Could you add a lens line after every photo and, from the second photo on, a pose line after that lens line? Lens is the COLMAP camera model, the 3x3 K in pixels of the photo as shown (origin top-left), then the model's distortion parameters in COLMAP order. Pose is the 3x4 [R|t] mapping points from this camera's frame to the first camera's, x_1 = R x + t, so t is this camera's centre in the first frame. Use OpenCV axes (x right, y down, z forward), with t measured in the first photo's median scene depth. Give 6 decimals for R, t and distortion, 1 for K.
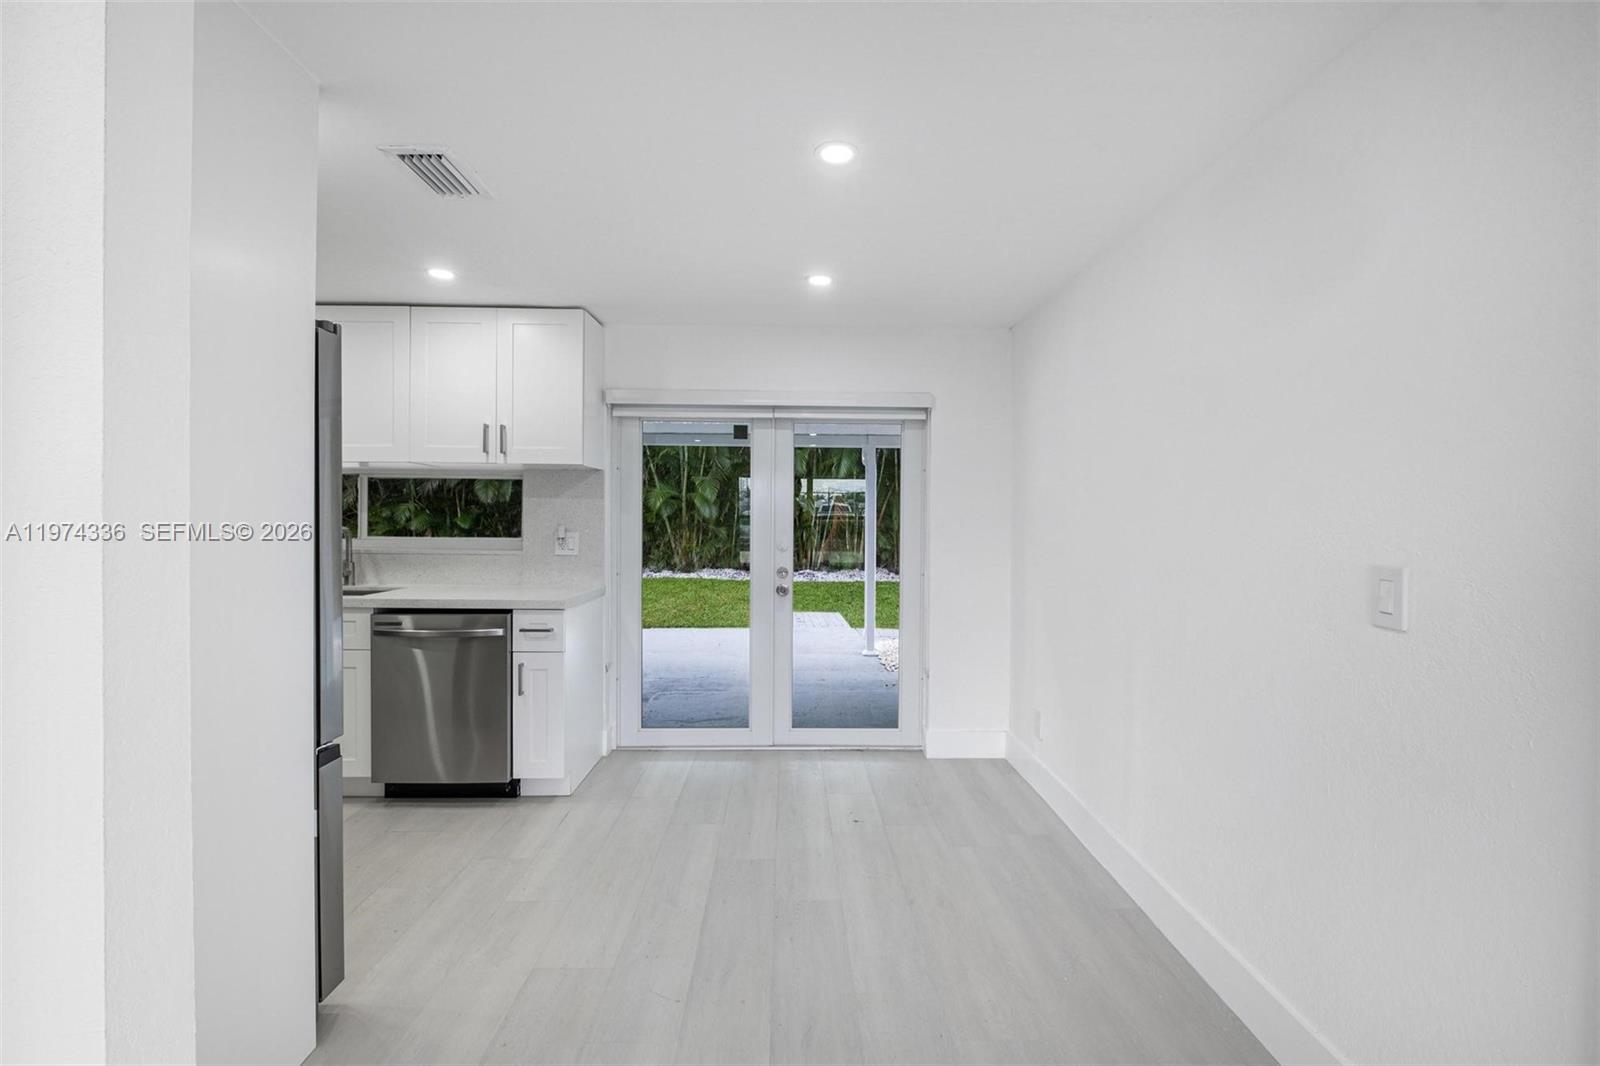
lens RADIAL K [[687.0, 0, 804.9], [0, 687.0, 527.3], [0, 0, 1]] dist [0.000095, -0.000135]
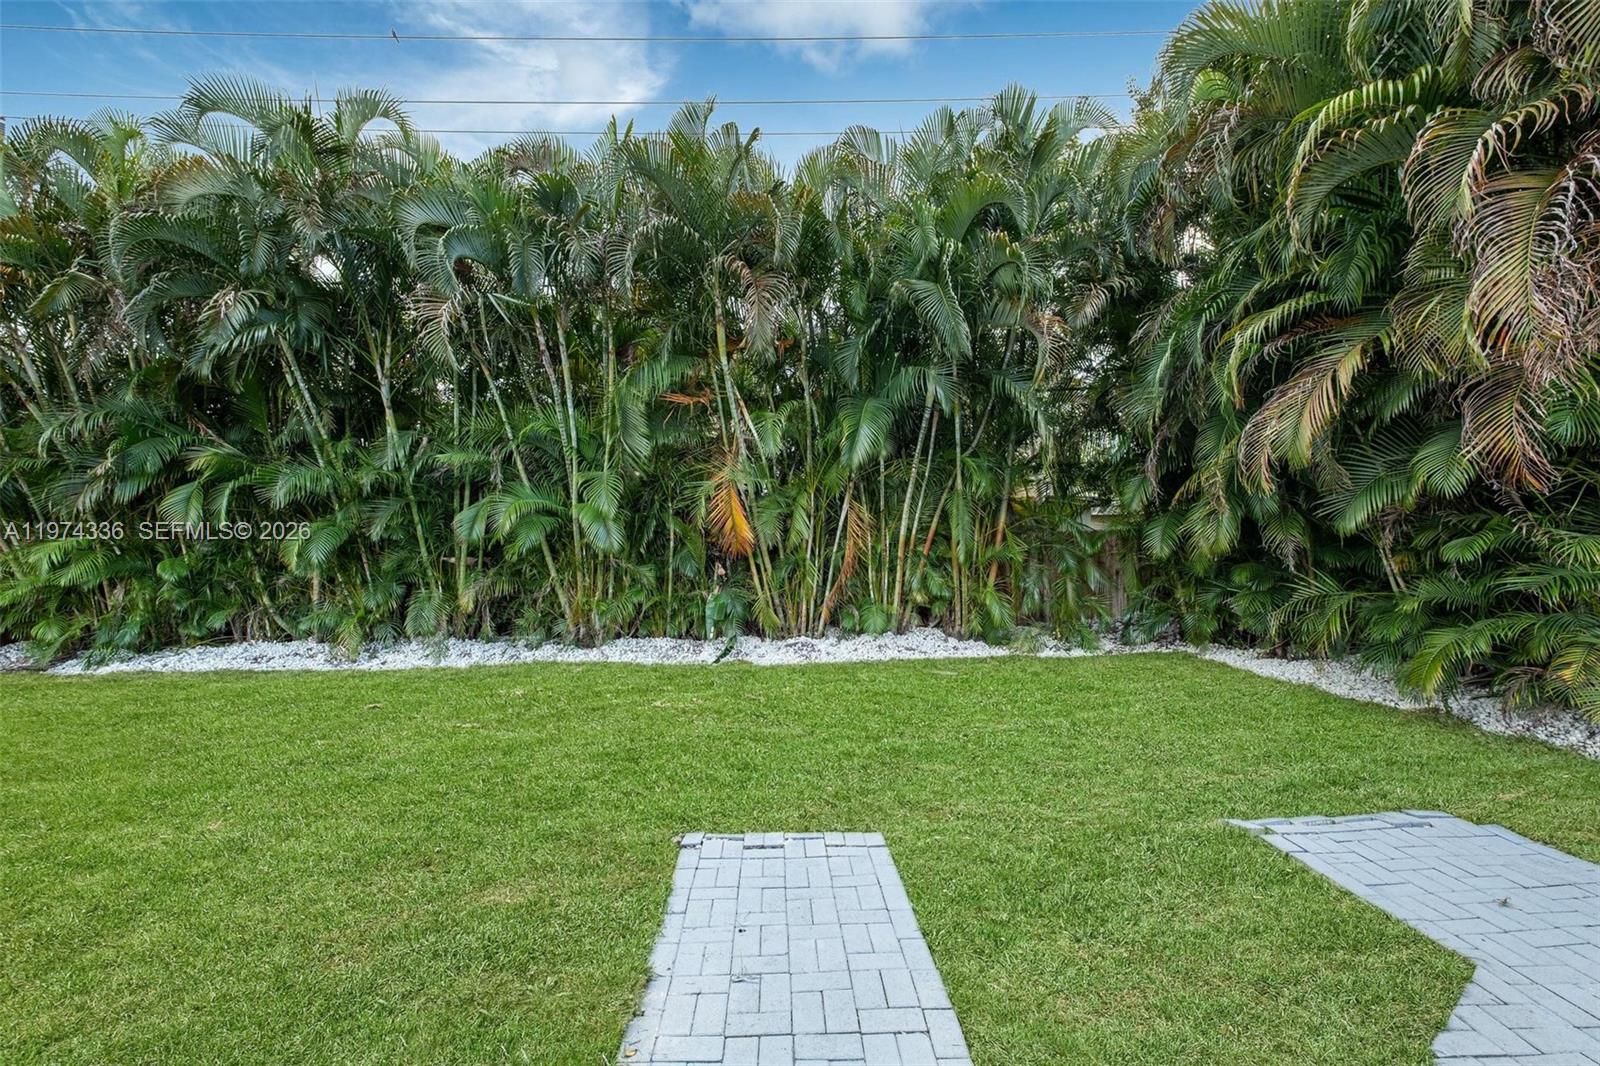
lens RADIAL K [[687.0, 0, 804.9], [0, 687.0, 527.3], [0, 0, 1]] dist [0.000095, -0.000135]
pose [[0.999567, -0.028433, -0.007534, 0.057377], [0.028065, 0.998589, -0.045080, -0.009670], [0.008805, 0.044849, 0.998955, 1.879716]]
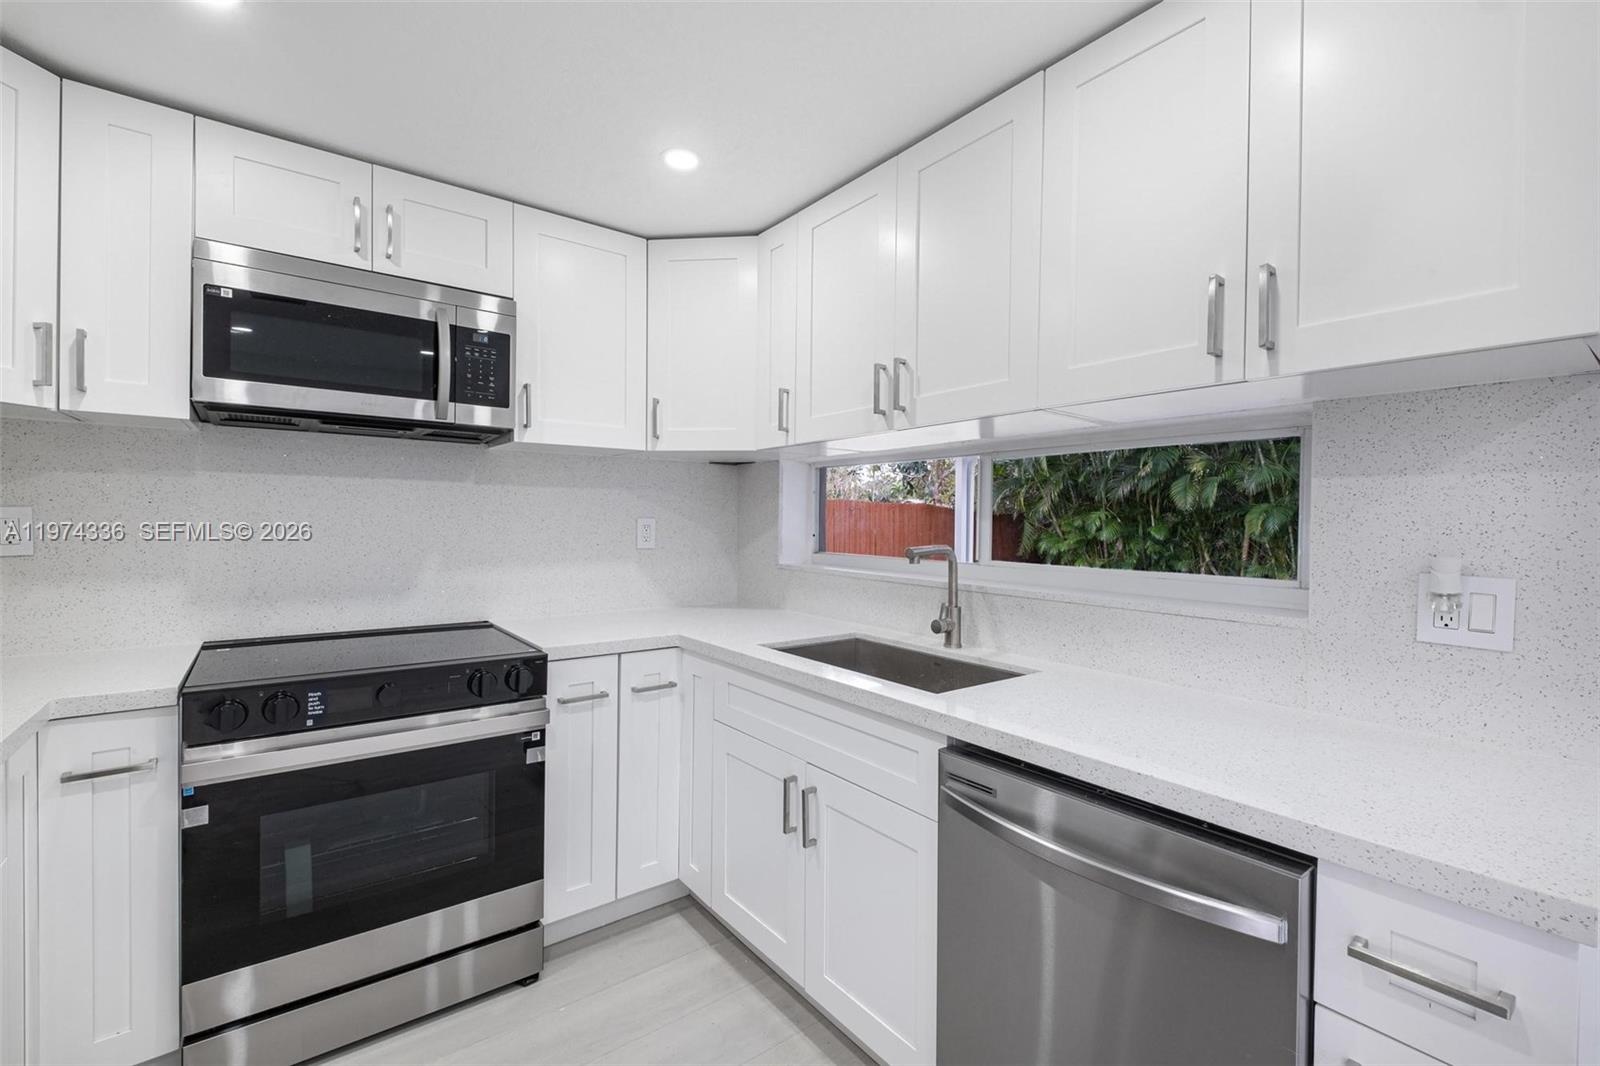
lens RADIAL K [[680.1, 0, 807.5], [0, 680.1, 528.4], [0, 0, 1]] dist [-0.015226, -0.000133]
pose [[0.590521, 0.005766, -0.807001, -0.261699], [-0.014916, 0.999882, -0.003771, -0.009638], [0.806884, 0.014264, 0.590537, 0.531465]]
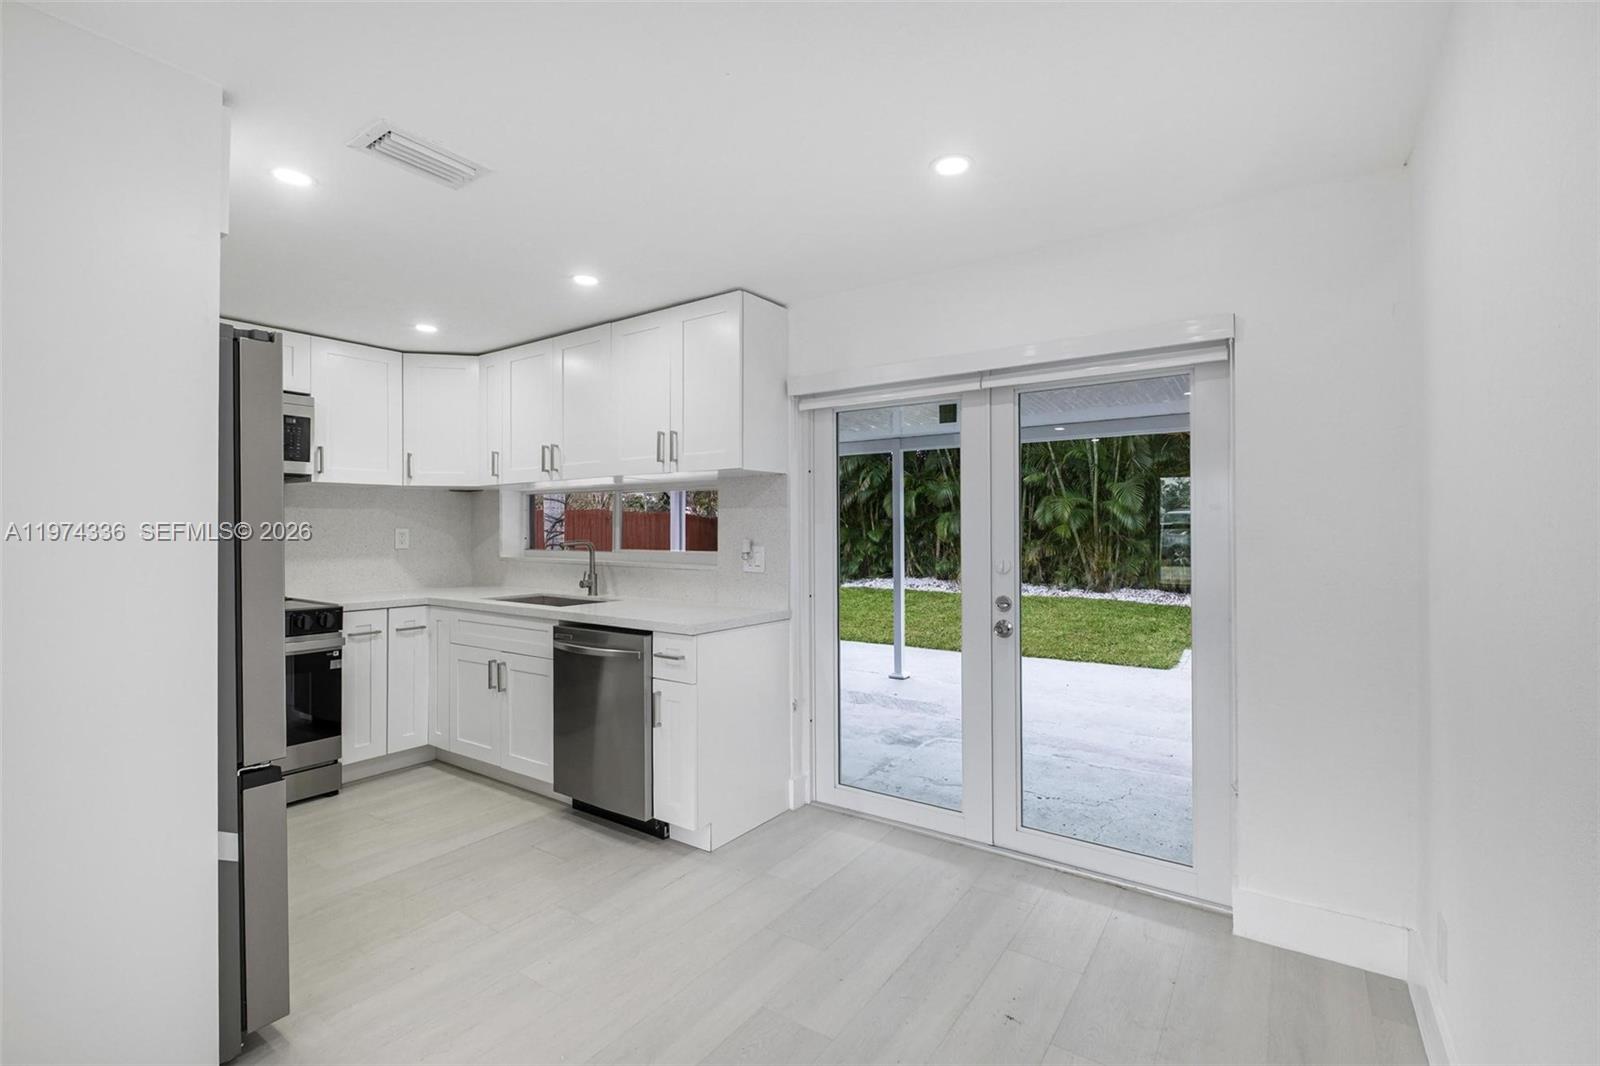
lens RADIAL K [[704.9, 0, 816.7], [0, 704.9, 529.6], [0, 0, 1]] dist [0.000667, -0.000218]
pose [[0.813023, -0.010360, -0.582139, 0.238070], [0.001595, 0.999878, -0.015568, -0.000060], [0.582229, 0.011729, 0.812940, 0.294038]]
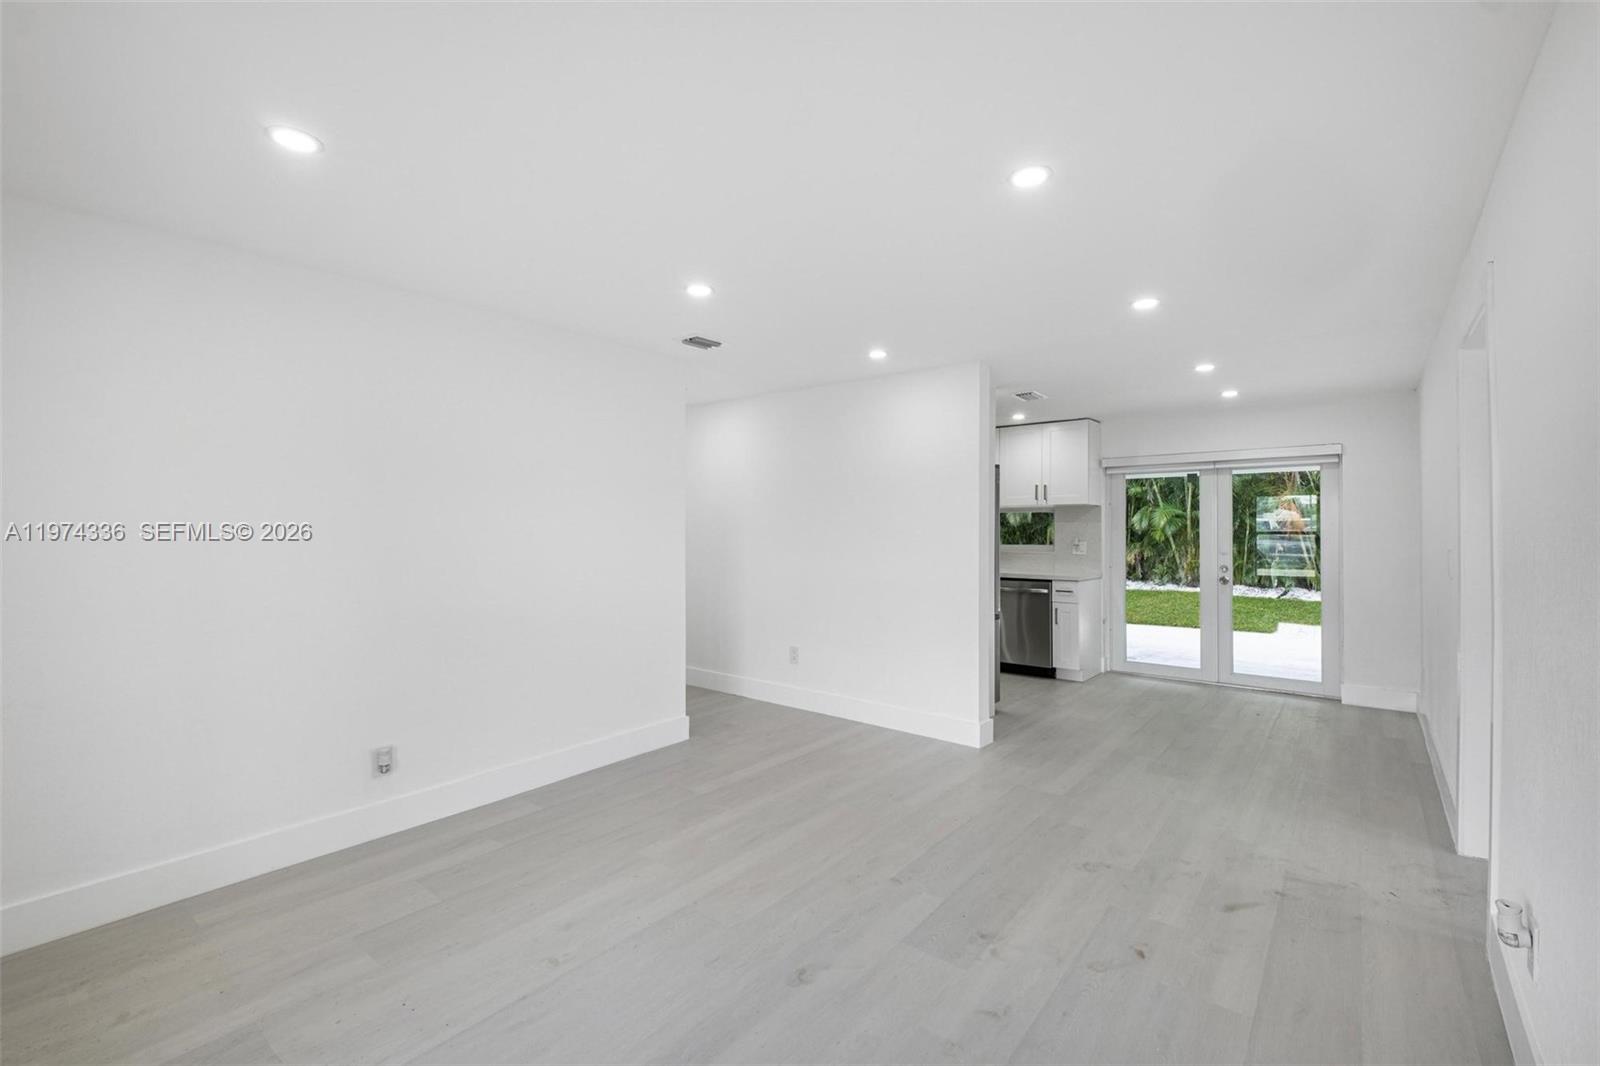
lens RADIAL K [[687.0, 0, 804.9], [0, 687.0, 527.3], [0, 0, 1]] dist [0.000095, -0.000135]
pose [[0.760639, -0.012245, -0.649059, 0.252283], [-0.005017, 0.999681, -0.024739, 0.016564], [0.649155, 0.022073, 0.760336, -0.767503]]
